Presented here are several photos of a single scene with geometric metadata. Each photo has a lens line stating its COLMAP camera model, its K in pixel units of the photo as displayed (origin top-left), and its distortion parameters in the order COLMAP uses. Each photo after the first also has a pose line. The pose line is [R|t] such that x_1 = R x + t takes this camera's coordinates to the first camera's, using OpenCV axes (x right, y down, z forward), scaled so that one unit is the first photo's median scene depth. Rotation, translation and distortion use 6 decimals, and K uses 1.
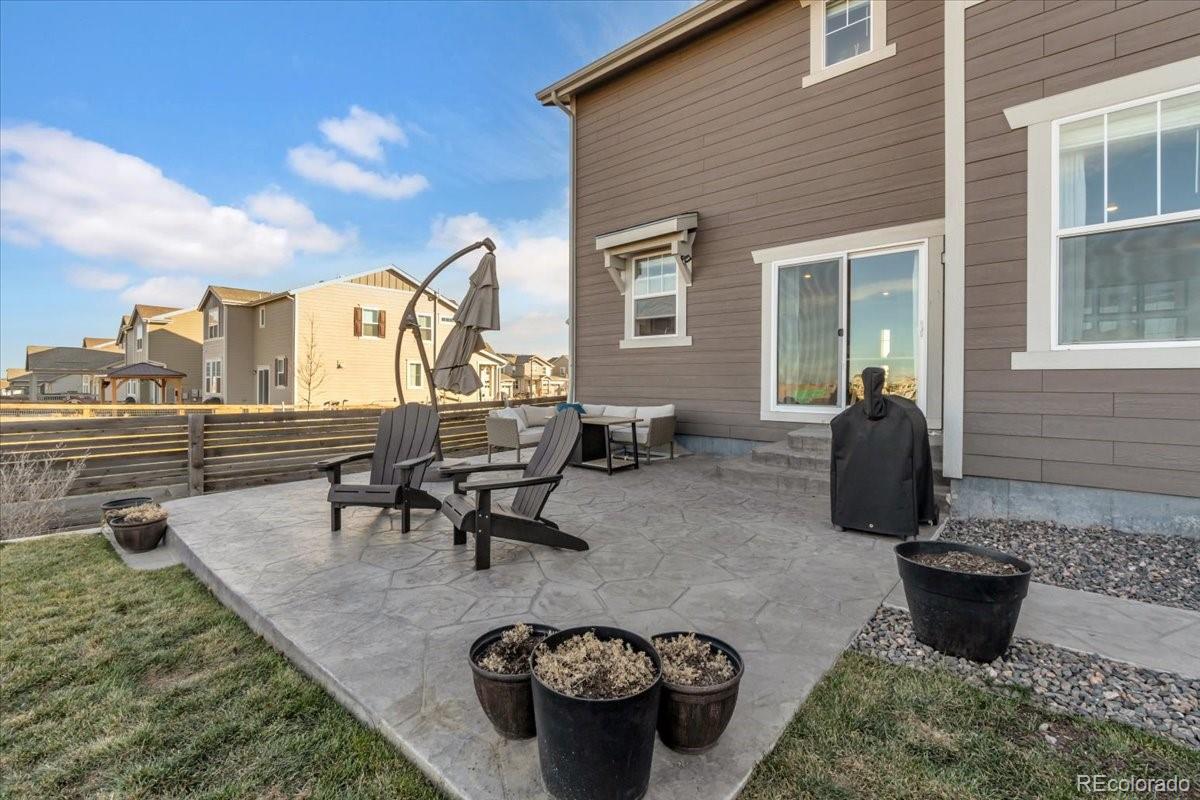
lens RADIAL K [[534.3, 0, 598.0], [0, 534.3, 381.1], [0, 0, 1]] dist [0.001133, 0.000055]
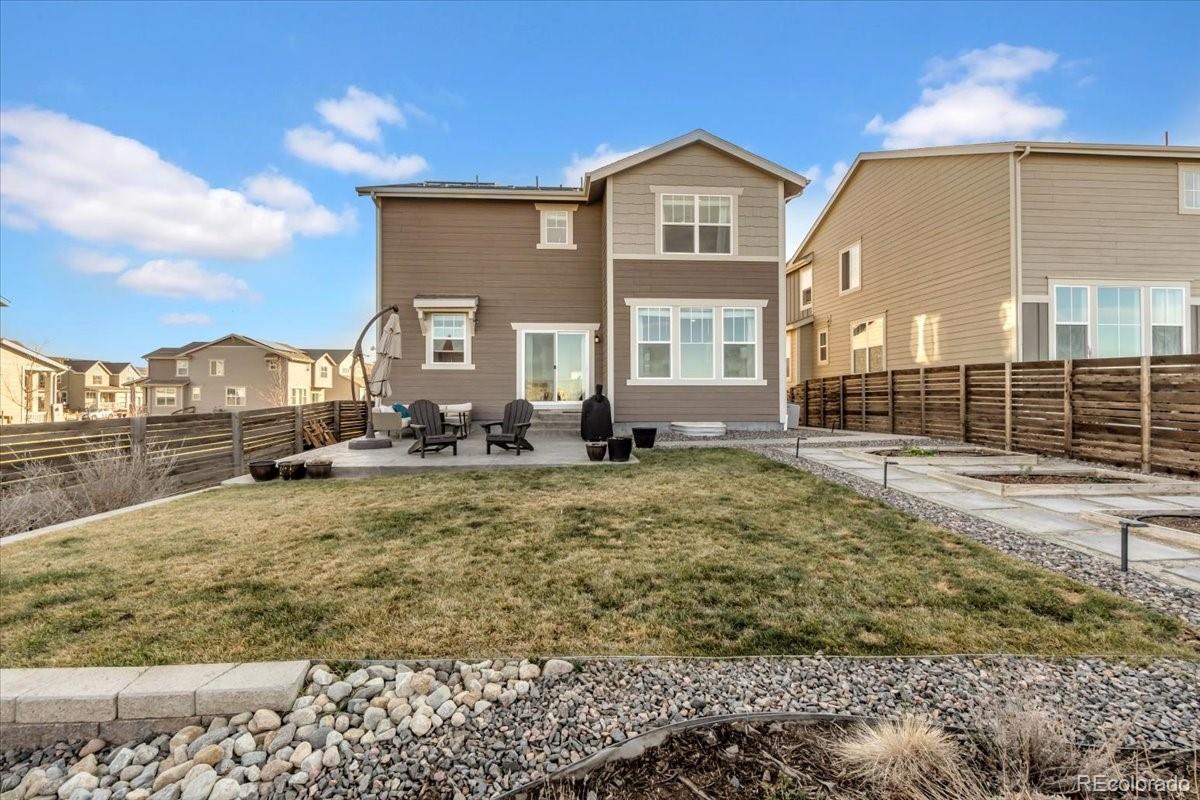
lens RADIAL K [[530.7, 0, 600.8], [0, 530.7, 391.6], [0, 0, 1]] dist [0.000174, -0.000105]
pose [[0.696132, -0.003263, 0.717906, -0.873207], [0.003531, 0.999993, 0.001121, 0.006877], [-0.717905, 0.001754, 0.696139, -0.580795]]
